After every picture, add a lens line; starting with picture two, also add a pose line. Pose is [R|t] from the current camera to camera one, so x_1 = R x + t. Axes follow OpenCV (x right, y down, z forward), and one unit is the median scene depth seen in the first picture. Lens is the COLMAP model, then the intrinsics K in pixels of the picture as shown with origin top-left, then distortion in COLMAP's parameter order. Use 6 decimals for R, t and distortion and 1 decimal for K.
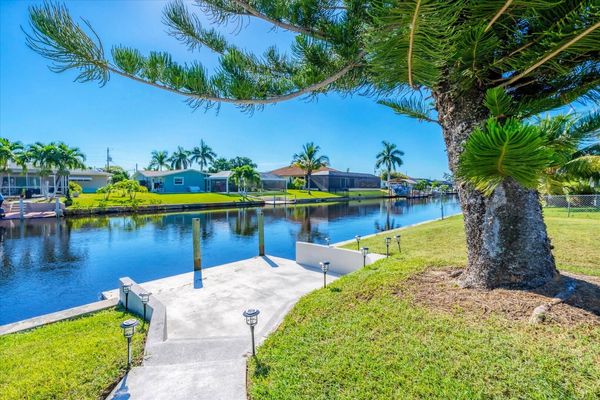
lens RADIAL K [[273.4, 0, 299.2], [0, 273.4, 196.4], [0, 0, 1]] dist [-0.001923, -0.000376]
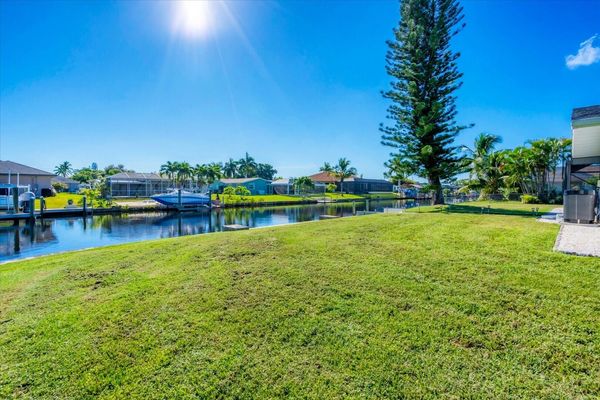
lens RADIAL K [[273.4, 0, 299.1], [0, 273.4, 197.3], [0, 0, 1]] dist [-0.001923, -0.000376]
pose [[0.999888, 0.000302, -0.014931, -0.144673], [-0.000453, 0.999949, -0.010130, 0.011323], [0.014927, 0.010135, 0.999837, -0.324785]]
